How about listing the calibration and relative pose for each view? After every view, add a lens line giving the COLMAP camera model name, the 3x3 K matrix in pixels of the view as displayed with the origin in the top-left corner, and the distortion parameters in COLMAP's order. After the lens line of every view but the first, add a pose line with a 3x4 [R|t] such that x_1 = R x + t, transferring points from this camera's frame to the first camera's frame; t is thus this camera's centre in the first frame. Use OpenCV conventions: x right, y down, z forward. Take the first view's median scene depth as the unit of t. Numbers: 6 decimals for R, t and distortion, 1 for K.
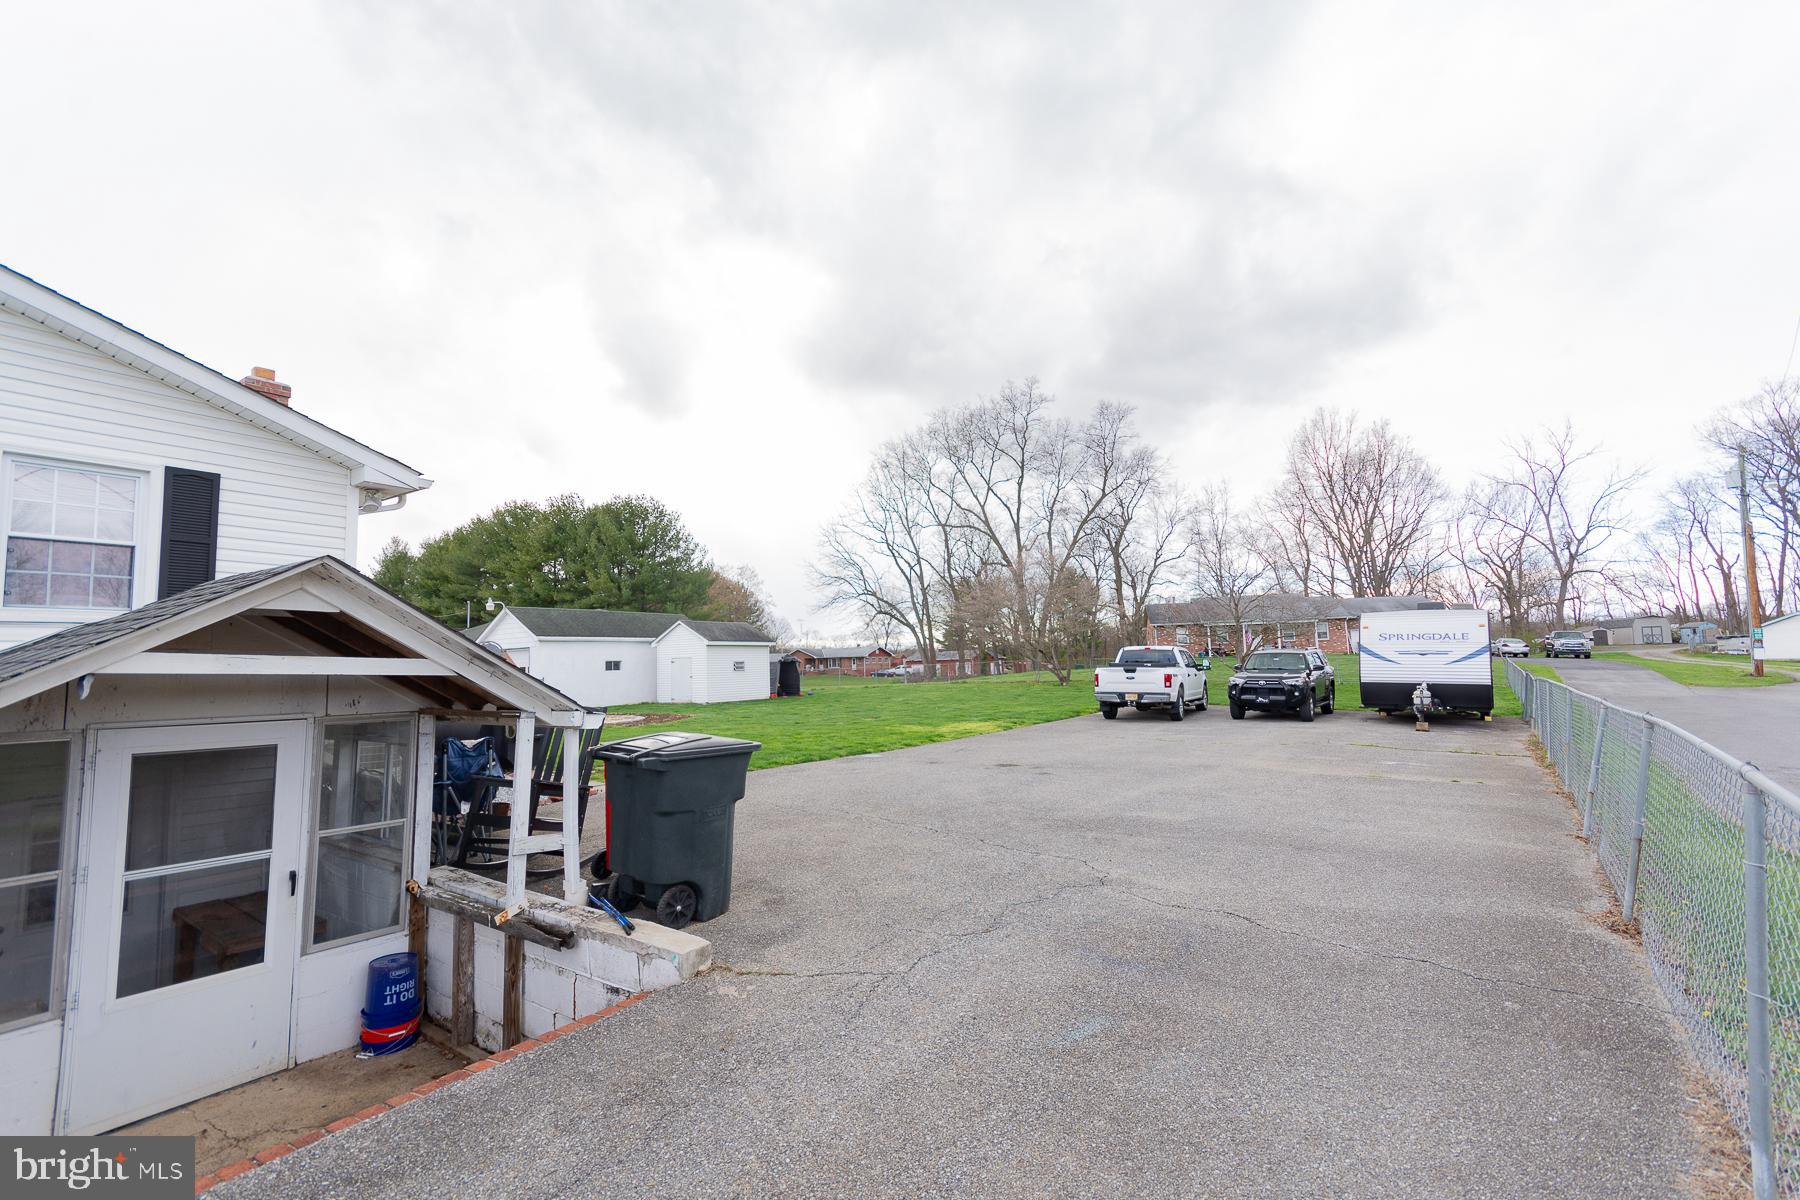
lens RADIAL K [[851.2, 0, 912.2], [0, 851.2, 602.0], [0, 0, 1]] dist [0.009661, -0.000874]
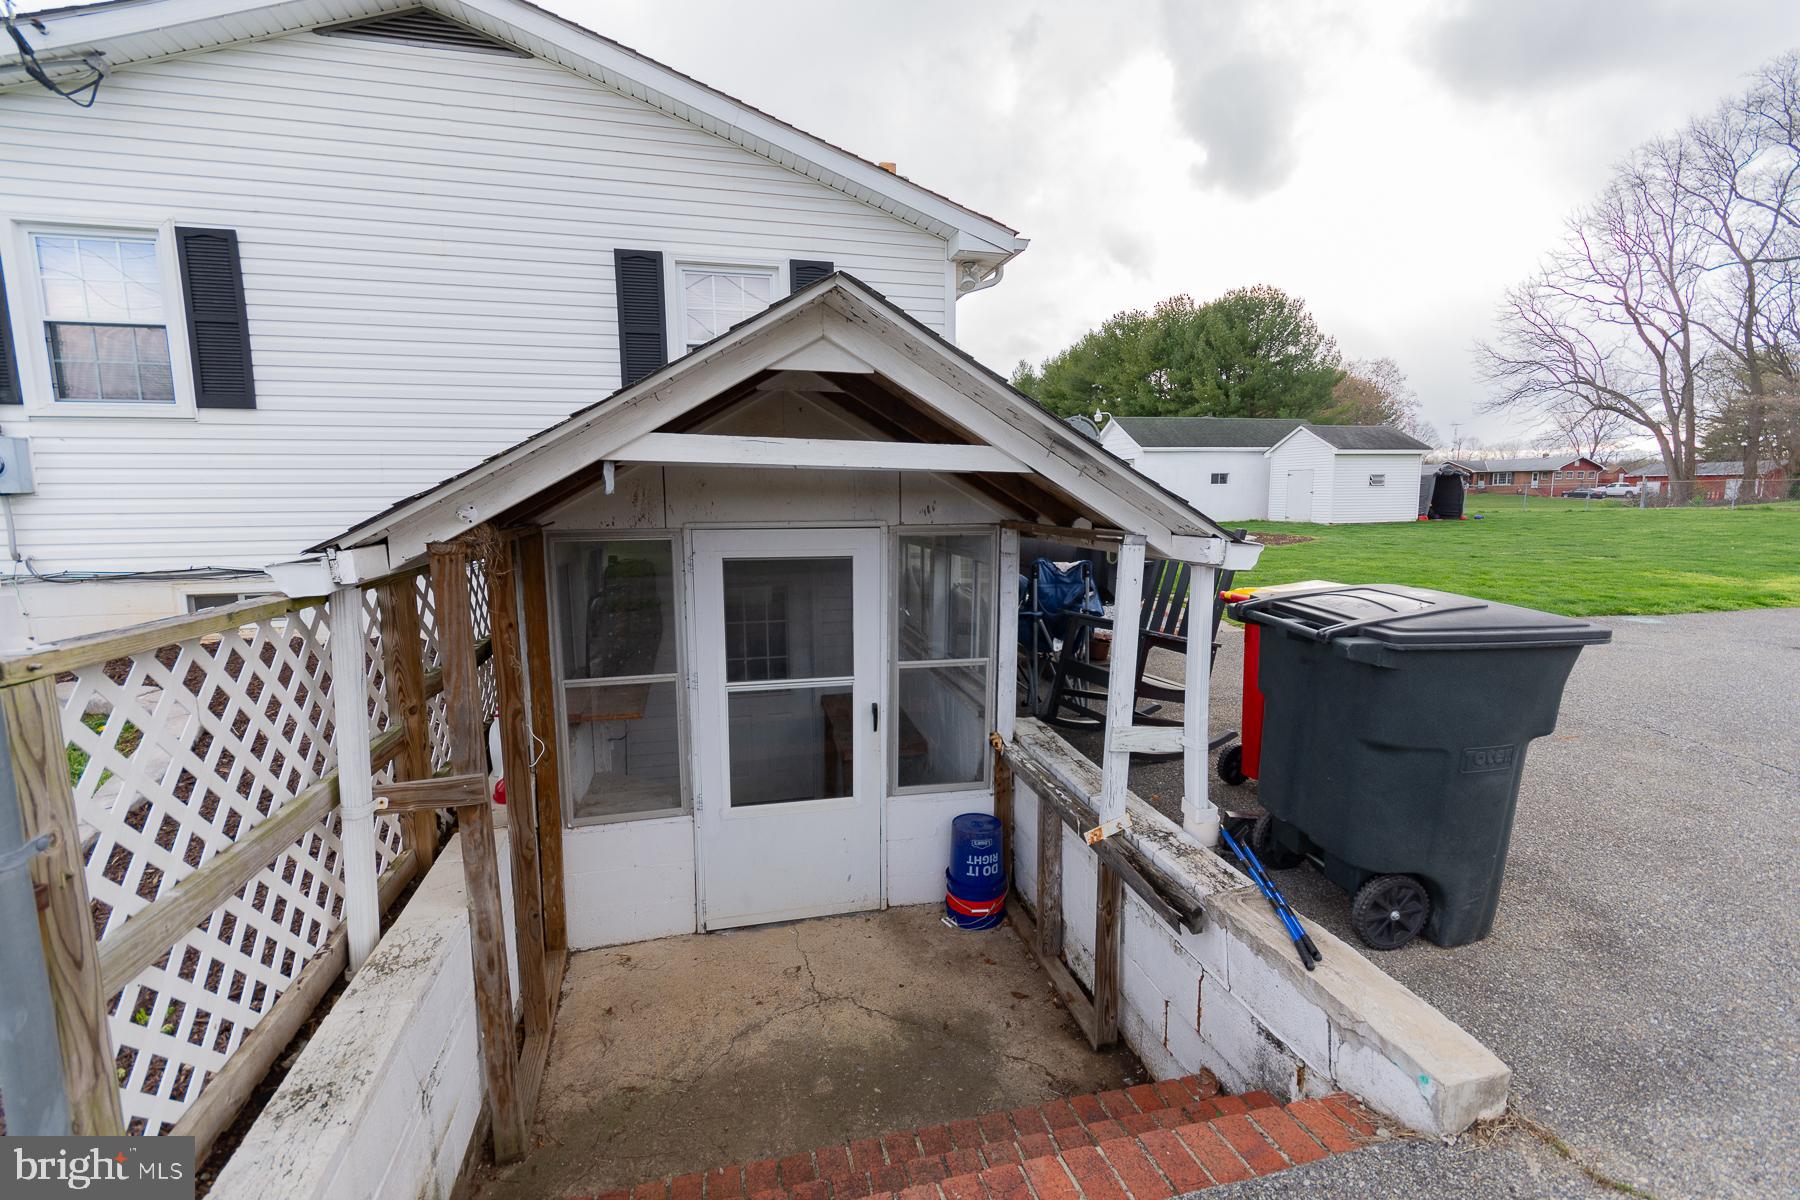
lens RADIAL K [[851.2, 0, 912.2], [0, 851.2, 602.0], [0, 0, 1]] dist [0.009661, -0.000874]
pose [[0.781921, 0.100979, -0.615144, -0.168335], [0.033307, 0.978616, 0.202981, 0.040133], [0.622487, -0.179204, 0.761837, 0.367855]]
